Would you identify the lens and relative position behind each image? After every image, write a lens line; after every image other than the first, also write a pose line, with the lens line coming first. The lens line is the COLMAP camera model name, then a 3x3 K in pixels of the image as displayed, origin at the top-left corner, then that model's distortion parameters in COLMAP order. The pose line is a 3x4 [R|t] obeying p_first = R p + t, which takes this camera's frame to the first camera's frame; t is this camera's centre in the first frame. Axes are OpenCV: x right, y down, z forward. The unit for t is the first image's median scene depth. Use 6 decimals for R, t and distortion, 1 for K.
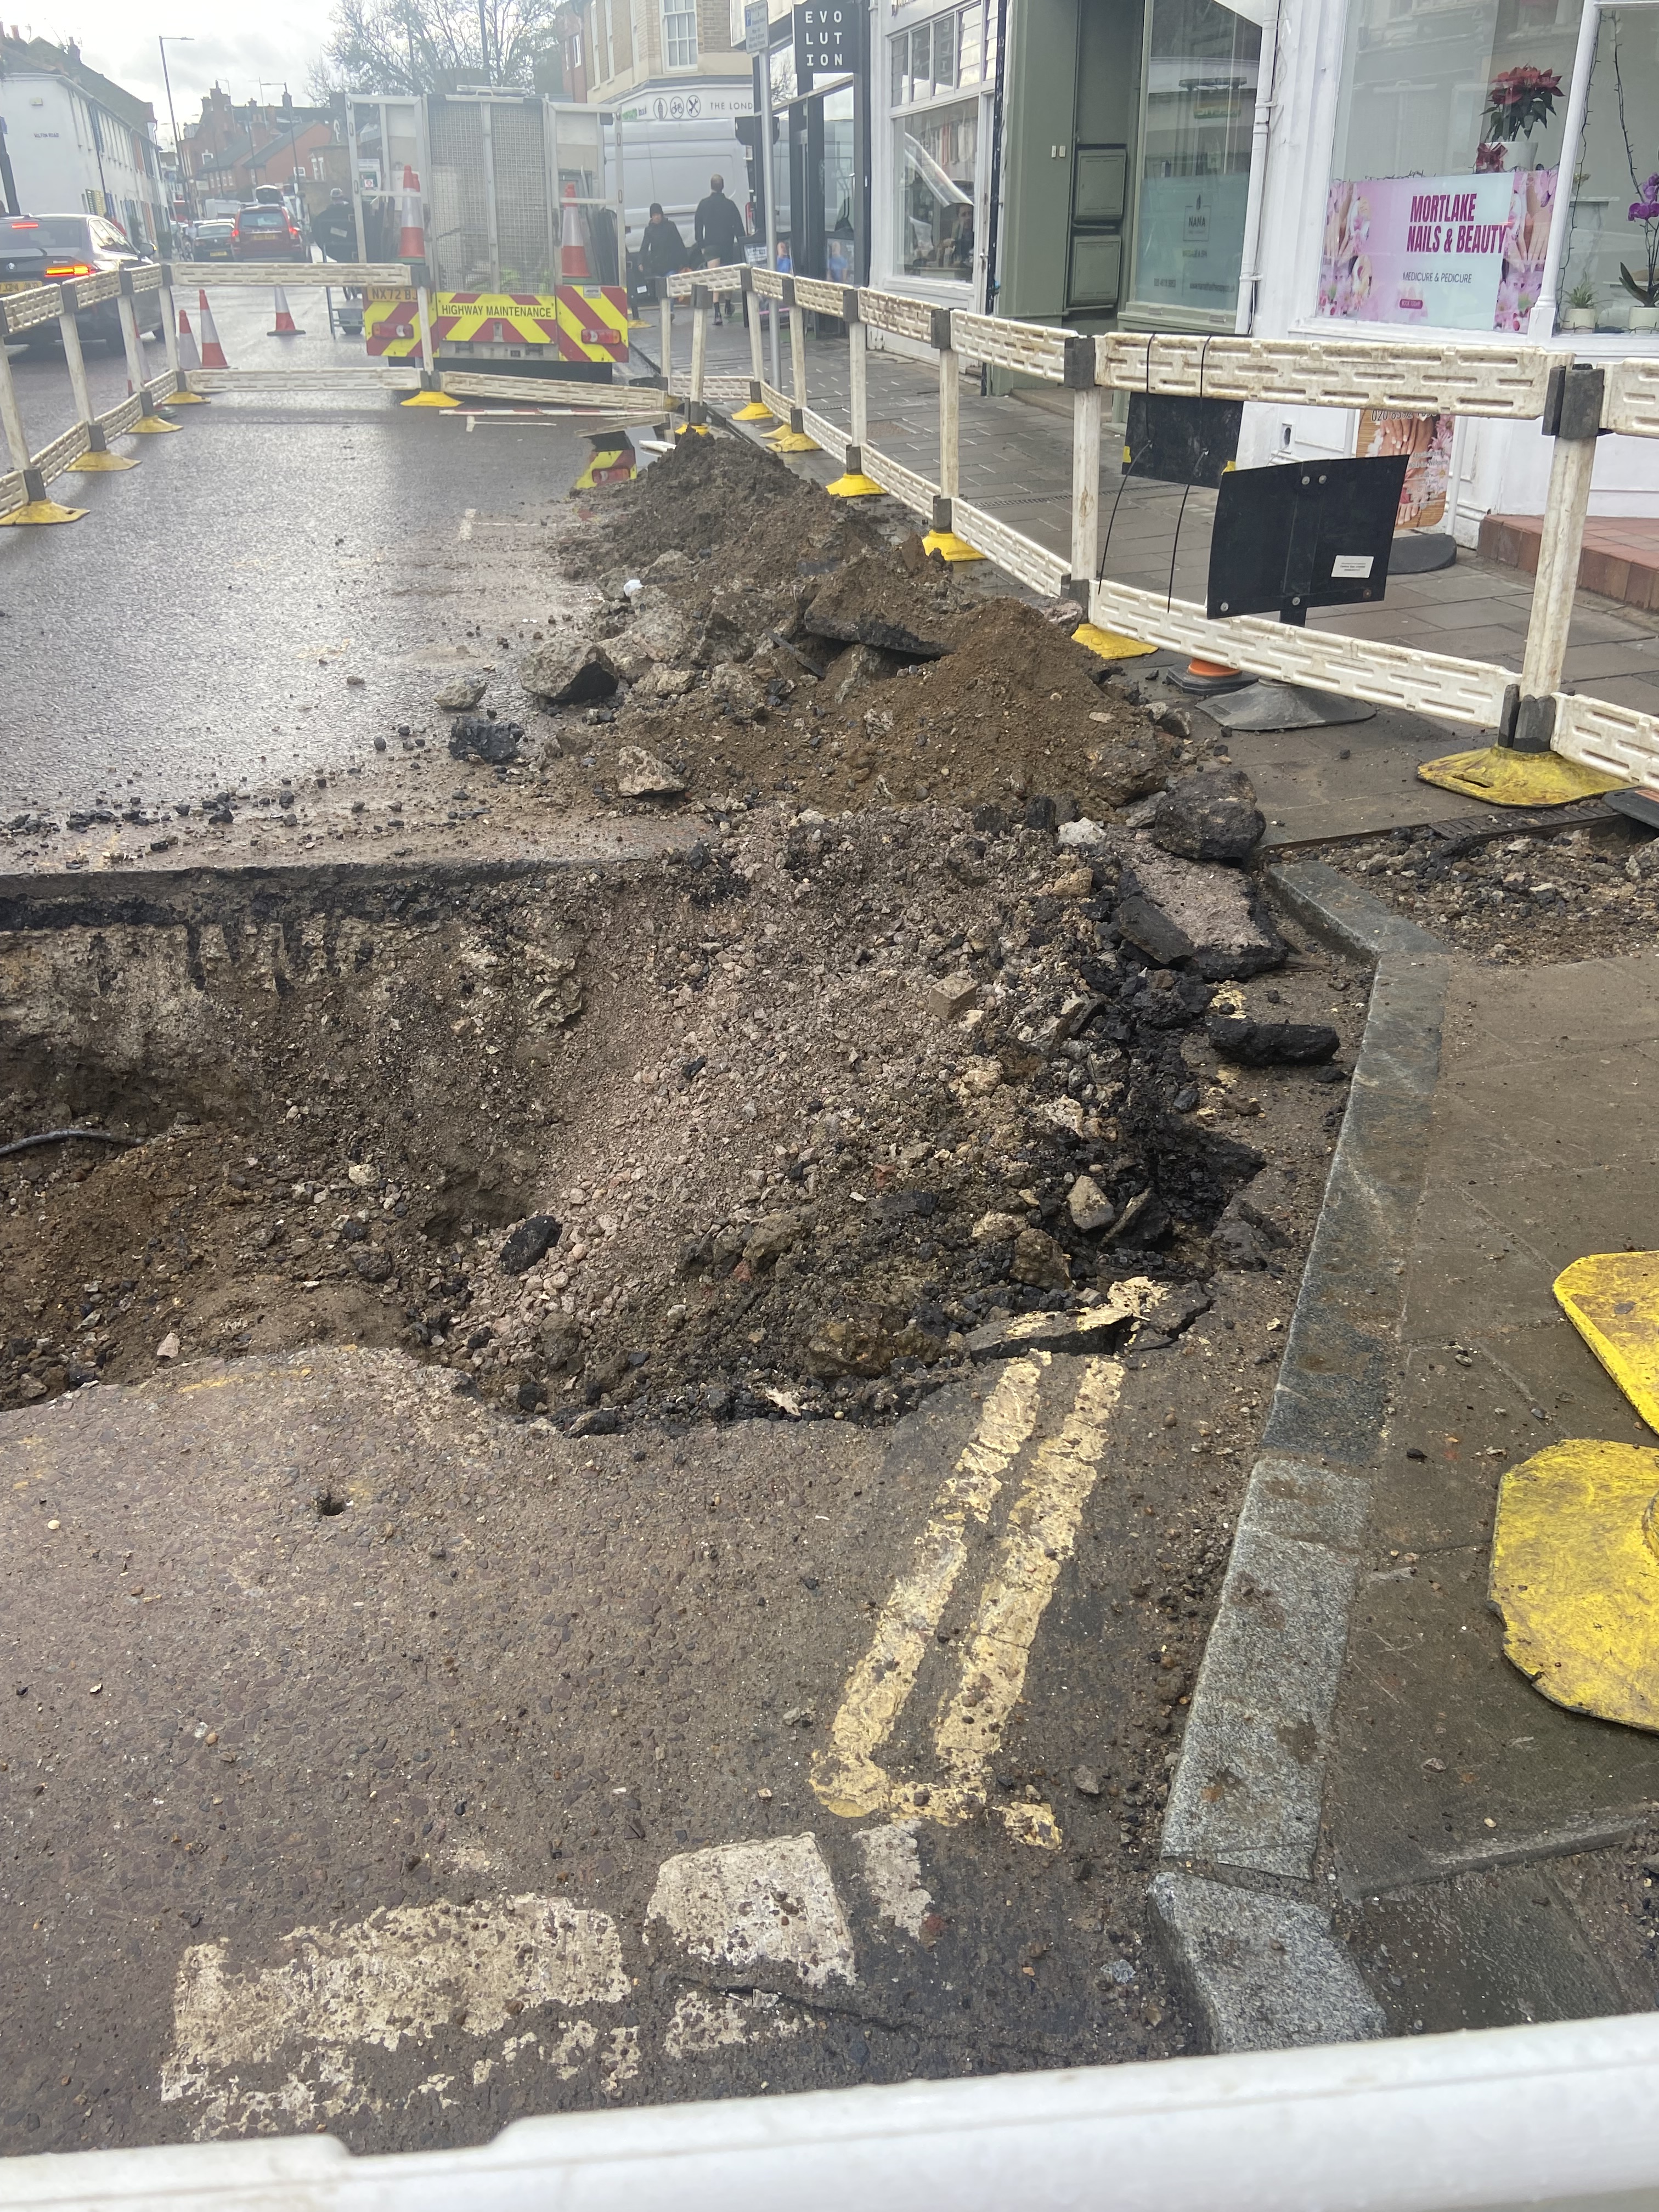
lens RADIAL K [[1650.6, 0, 806.3], [0, 1650.6, 1101.1], [0, 0, 1]] dist [0.115904, -0.122141]
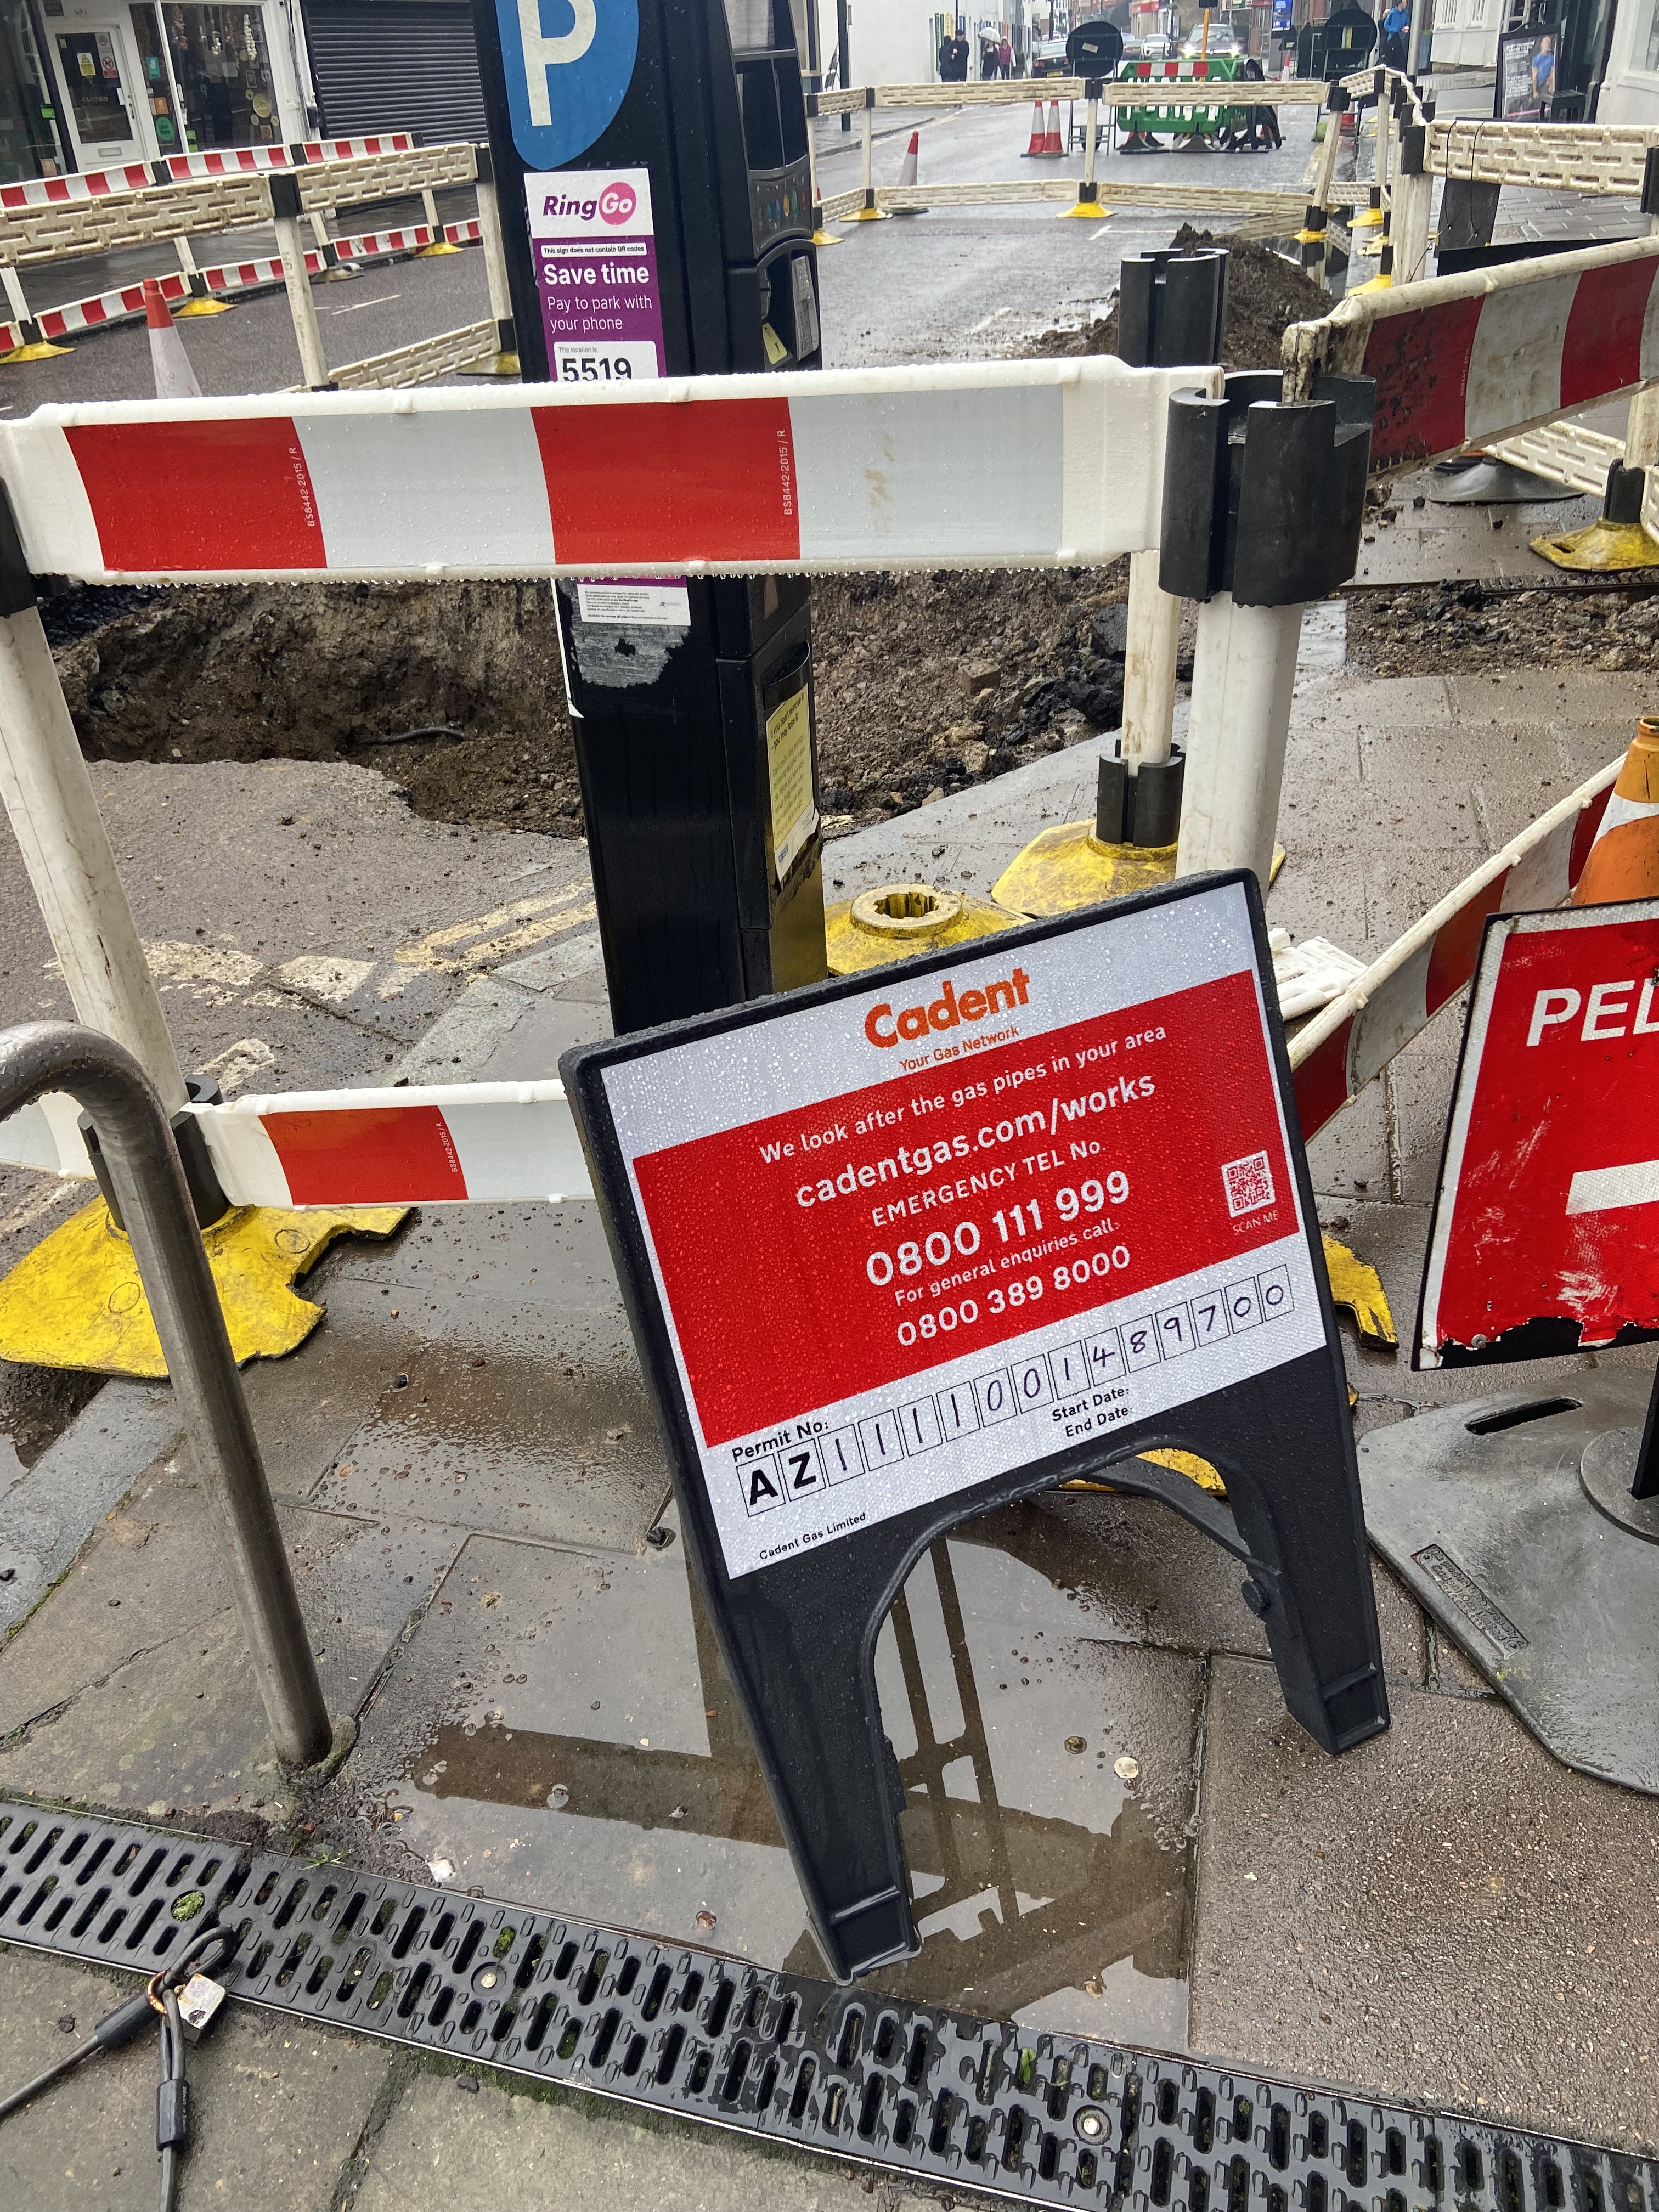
lens RADIAL K [[1650.6, 0, 806.3], [0, 1650.6, 1101.1], [0, 0, 1]] dist [0.115904, -0.122141]
pose [[0.901070, 0.195994, -0.386859, 0.476354], [-0.162992, 0.979701, 0.116704, 0.115576], [0.401879, -0.042104, 0.914724, -0.210387]]
